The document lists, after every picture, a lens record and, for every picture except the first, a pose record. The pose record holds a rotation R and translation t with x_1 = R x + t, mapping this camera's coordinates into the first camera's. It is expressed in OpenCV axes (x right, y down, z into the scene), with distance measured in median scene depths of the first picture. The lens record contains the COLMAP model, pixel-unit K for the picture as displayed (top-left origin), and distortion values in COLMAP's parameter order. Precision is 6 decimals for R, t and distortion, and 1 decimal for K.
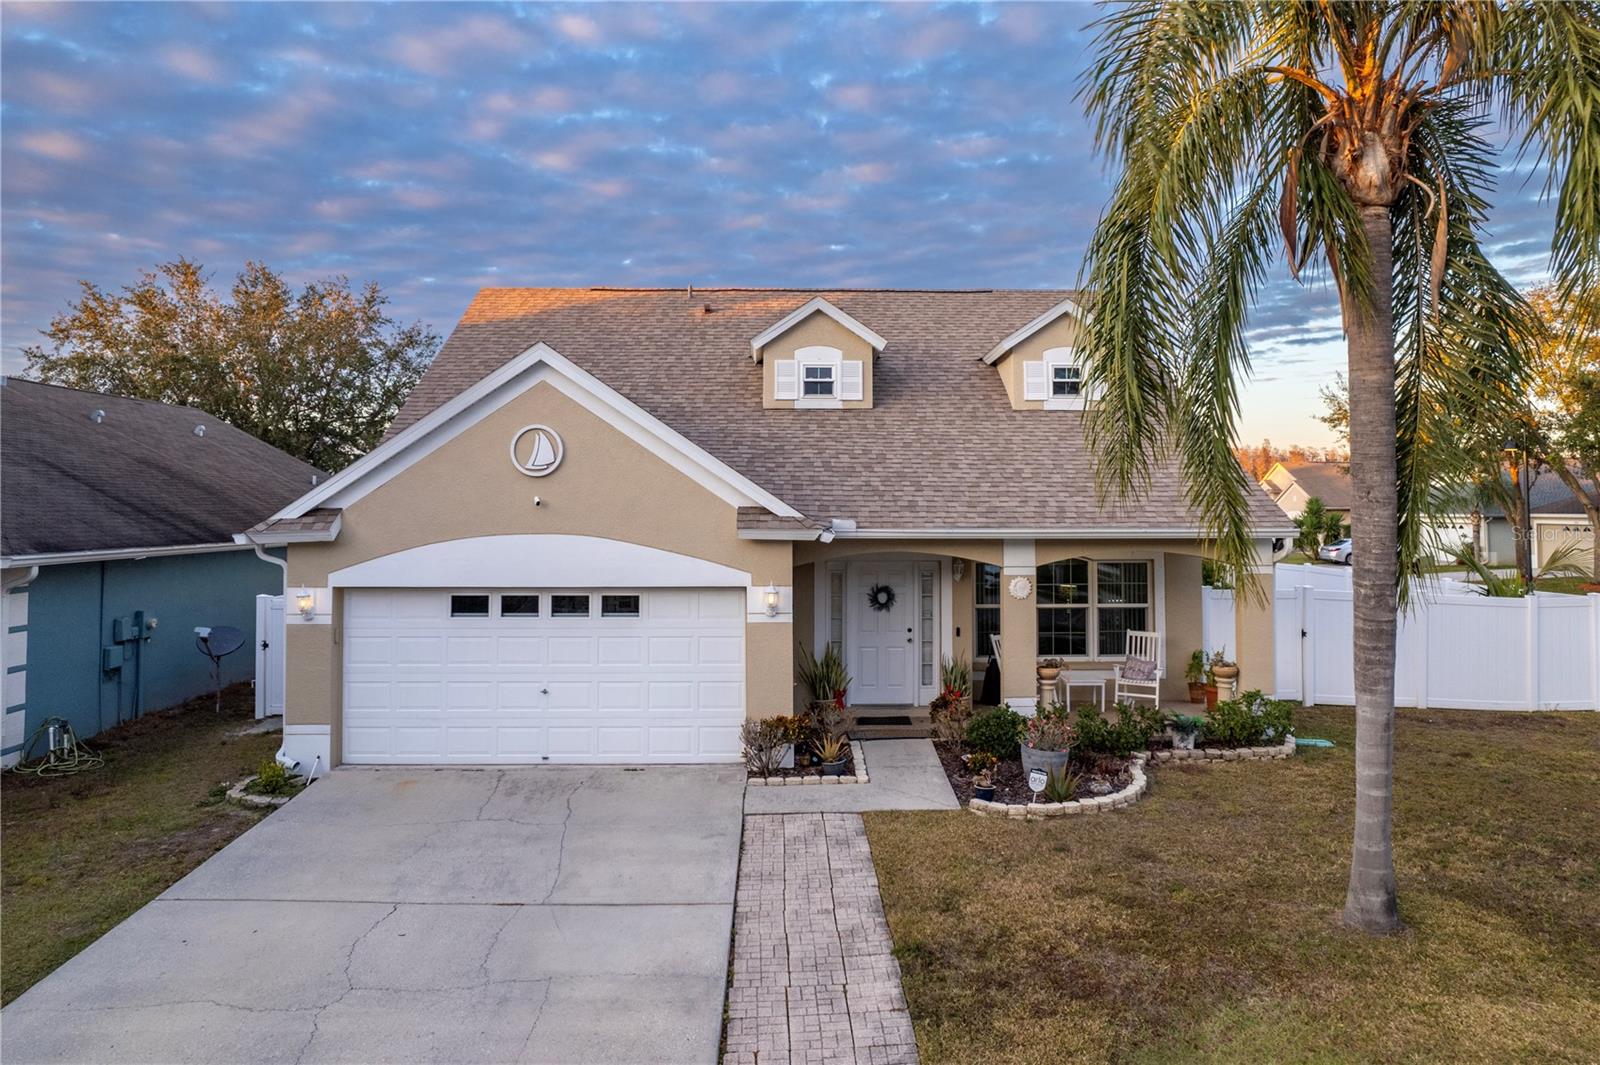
lens RADIAL K [[1052.8, 0, 820.1], [0, 1052.8, 452.5], [0, 0, 1]] dist [-0.062997, 0.053844]
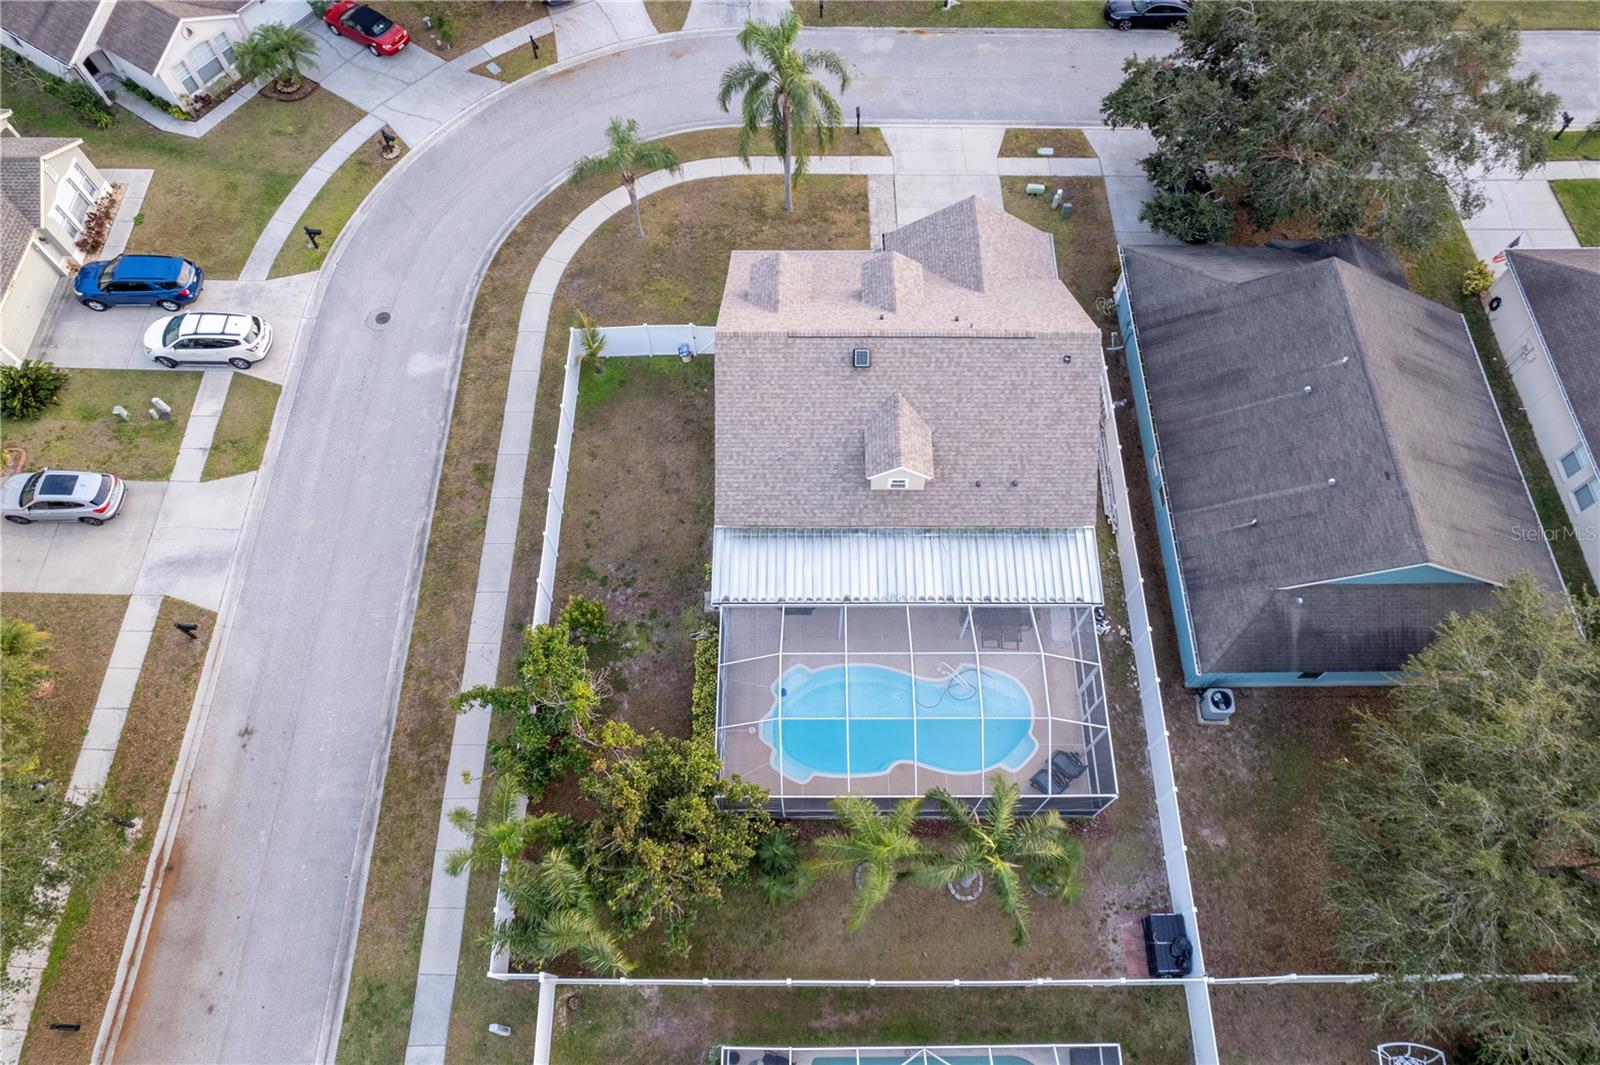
lens RADIAL K [[983.3, 0, 798.9], [0, 983.3, 555.4], [0, 0, 1]] dist [-0.061042, 0.051619]
pose [[-0.999032, -0.037252, 0.023417, 0.157982], [0.002638, 0.480546, 0.876966, -2.053876], [-0.043921, 0.876178, -0.479982, 3.197865]]
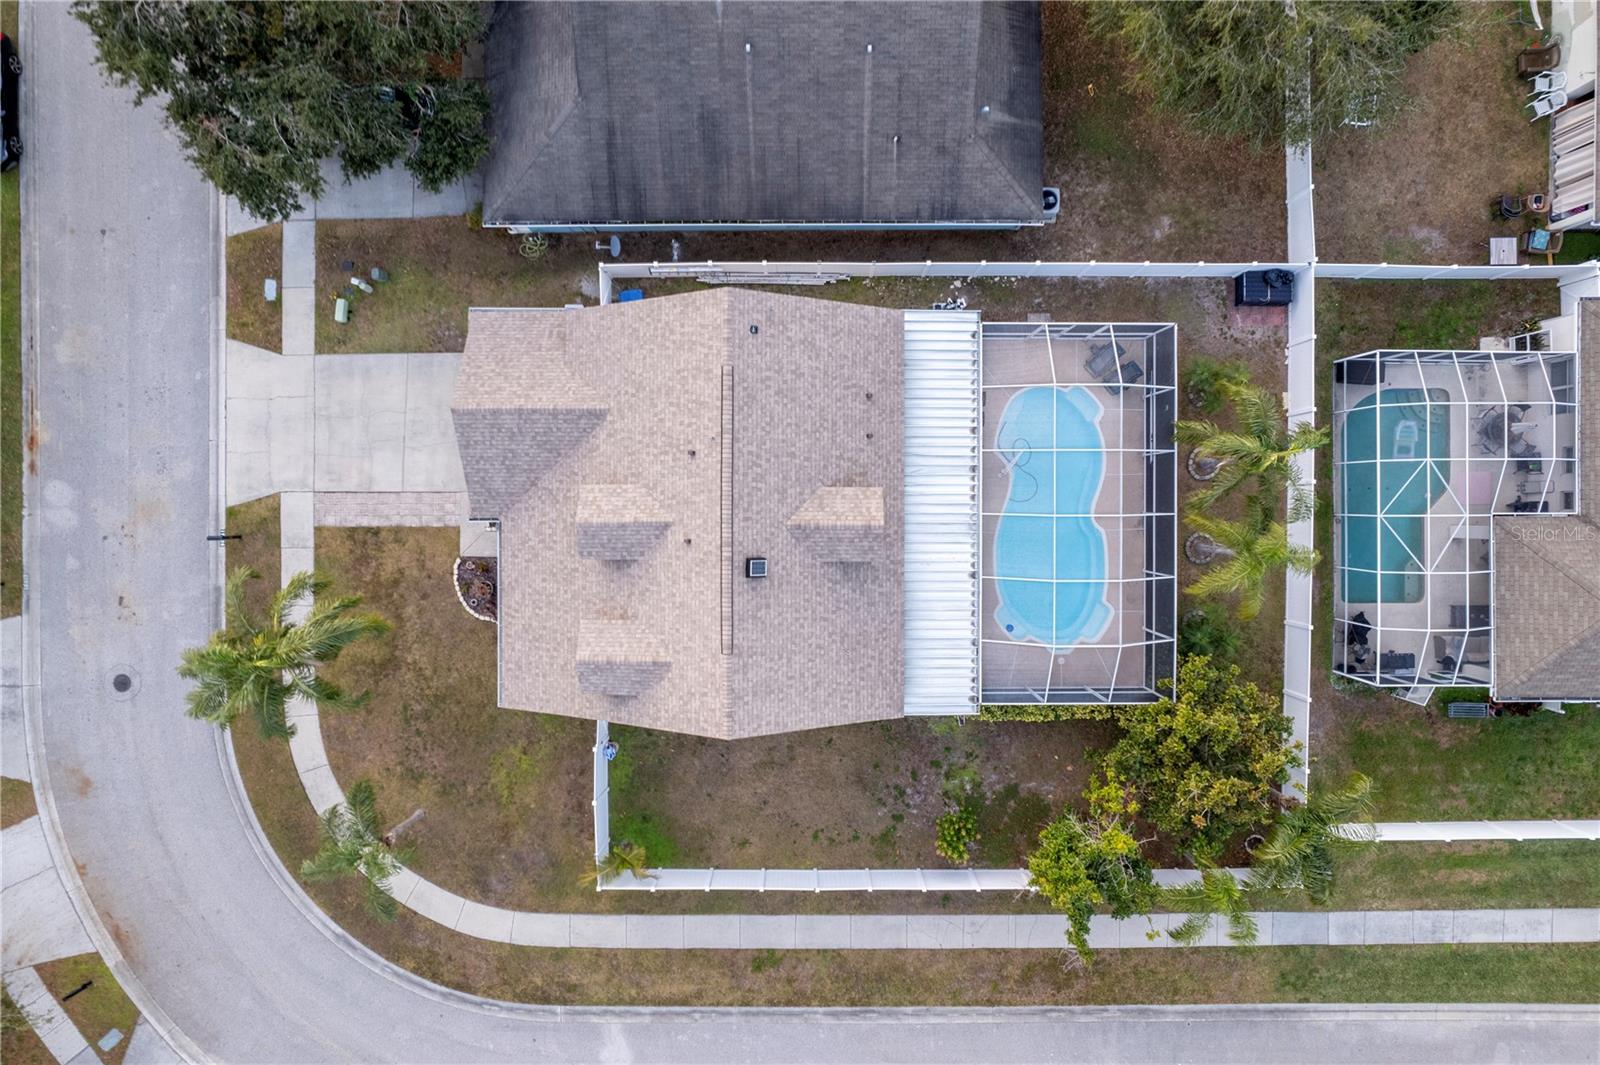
lens RADIAL K [[1003.1, 0, 802.6], [0, 1003.1, 524.3], [0, 0, 1]] dist [-0.067439, 0.058075]
pose [[-0.040433, 0.999138, 0.009391, -0.034712], [0.054948, -0.007161, 0.998464, -2.289601], [0.997670, 0.040886, -0.054611, 1.850084]]
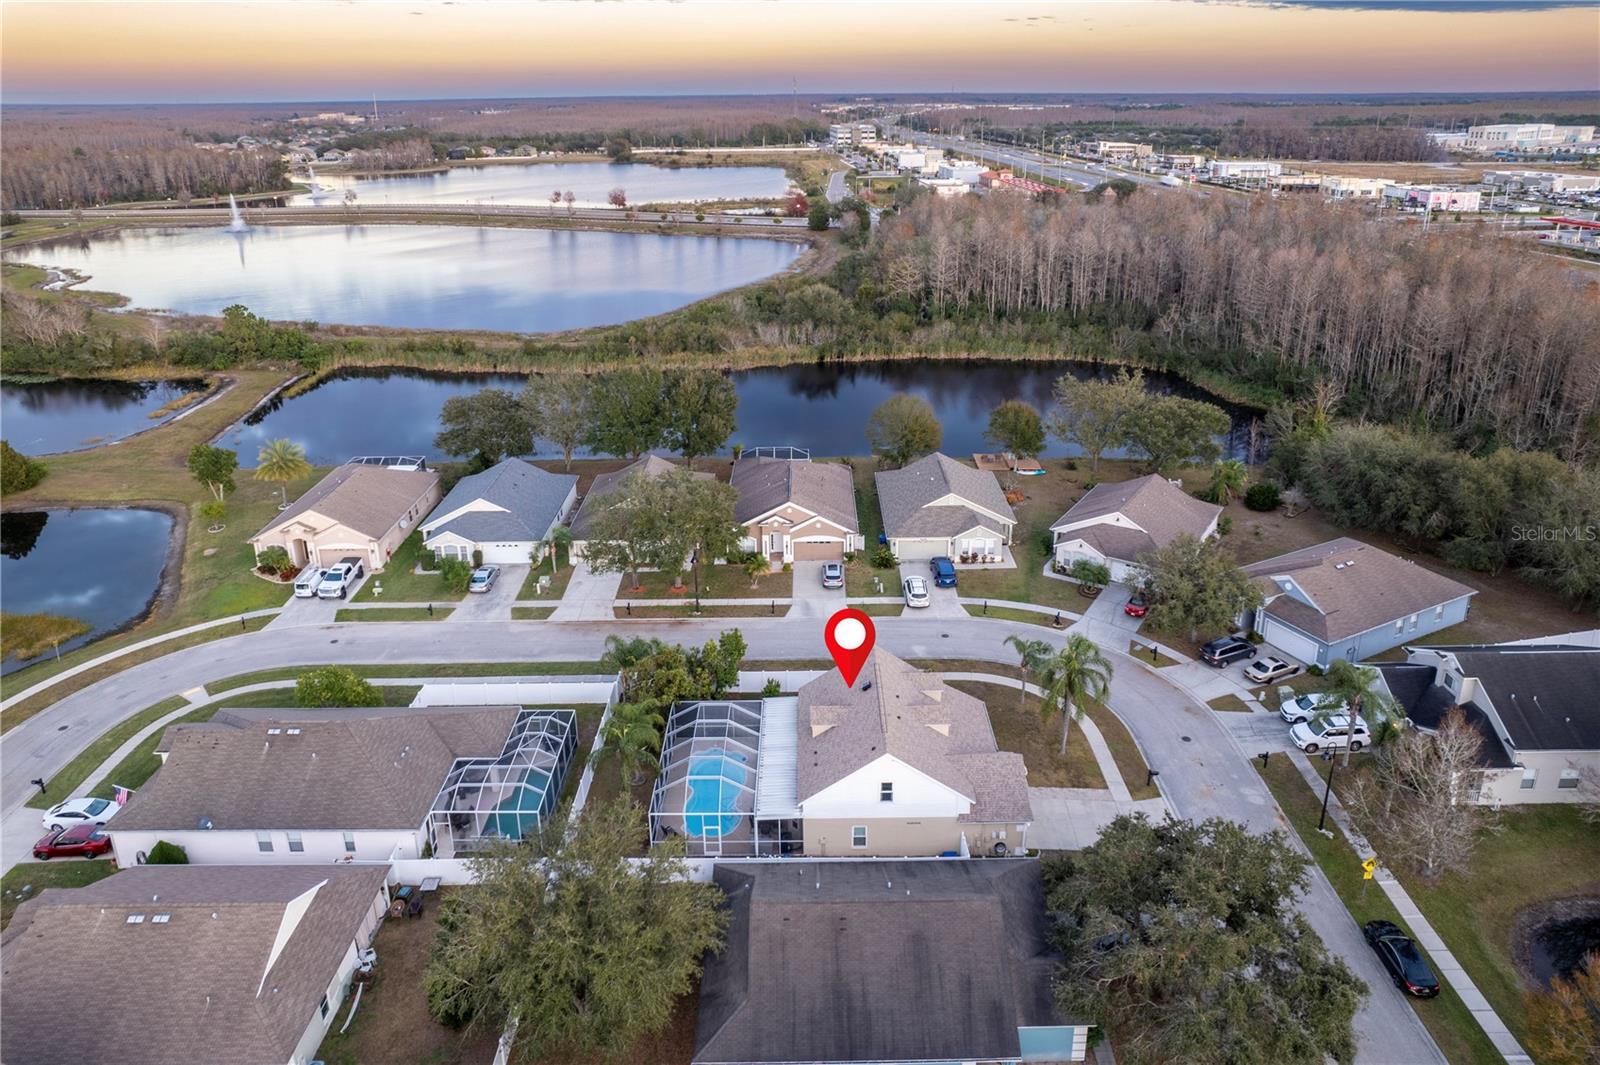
lens RADIAL K [[1031.7, 0, 815.5], [0, 1031.7, 513.1], [0, 0, 1]] dist [-0.069902, 0.053593]
pose [[0.022010, -0.383515, 0.923272, -4.194139], [-0.048318, 0.922009, 0.384142, -2.889185], [-0.998589, -0.053066, 0.001763, 1.945237]]
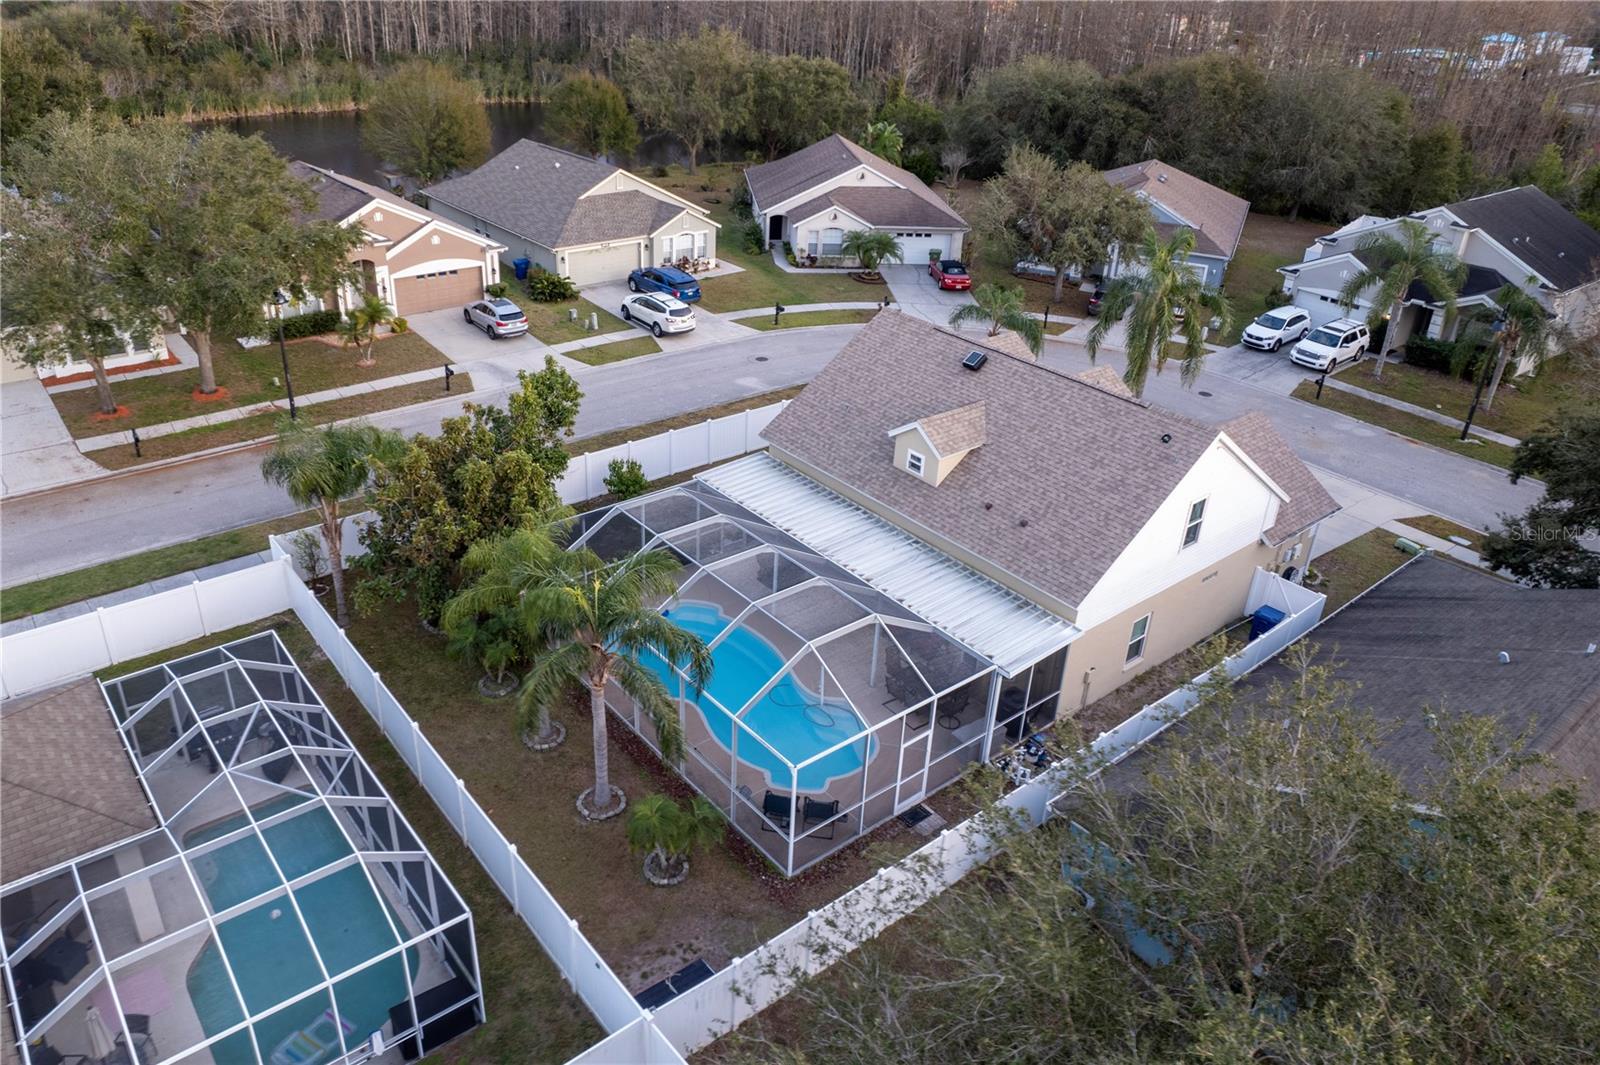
lens RADIAL K [[1106.6, 0, 772.0], [0, 1106.6, 493.7], [0, 0, 1]] dist [-0.030527, 0.003434]
pose [[-0.596625, -0.382476, 0.705515, -1.543665], [-0.082221, 0.903630, 0.420348, -0.971270], [-0.798297, 0.192782, -0.570576, 3.519461]]
